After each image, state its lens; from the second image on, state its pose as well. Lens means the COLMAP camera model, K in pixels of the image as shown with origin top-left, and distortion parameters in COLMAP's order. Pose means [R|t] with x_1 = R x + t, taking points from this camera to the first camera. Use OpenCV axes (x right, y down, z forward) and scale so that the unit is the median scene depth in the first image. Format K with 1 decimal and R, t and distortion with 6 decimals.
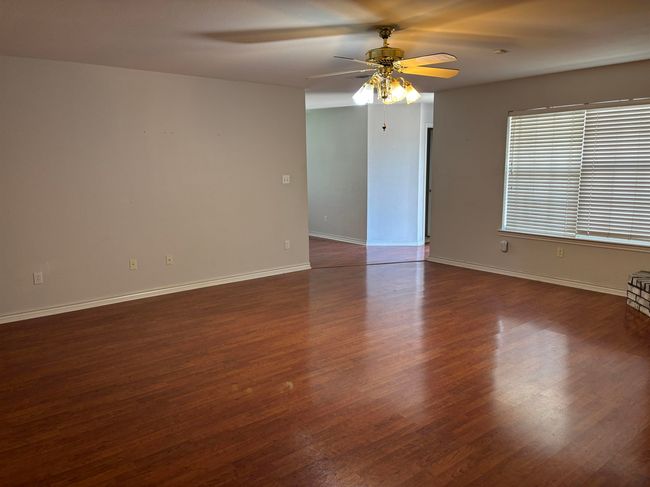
lens RADIAL K [[491.0, 0, 325.0], [0, 491.0, 243.5], [0, 0, 1]] dist [0.036740, -0.003559]
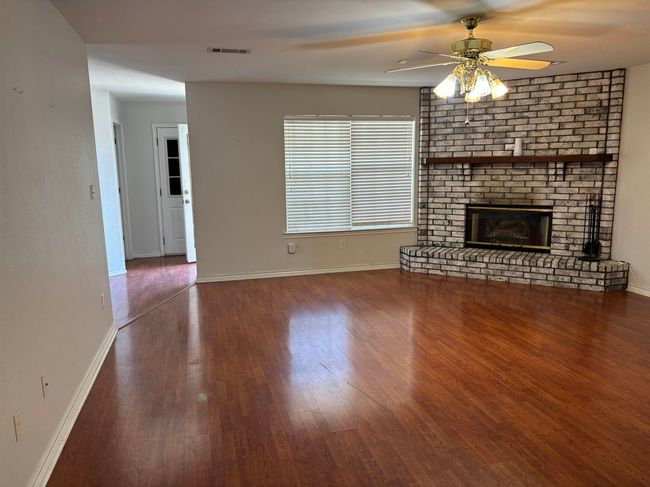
lens RADIAL K [[491.0, 0, 325.0], [0, 491.0, 243.5], [0, 0, 1]] dist [0.036740, -0.003559]
pose [[0.420629, -0.141392, 0.896147, -0.560474], [0.161644, 0.983656, 0.079328, -0.080455], [-0.892717, 0.111489, 0.436609, 0.545465]]
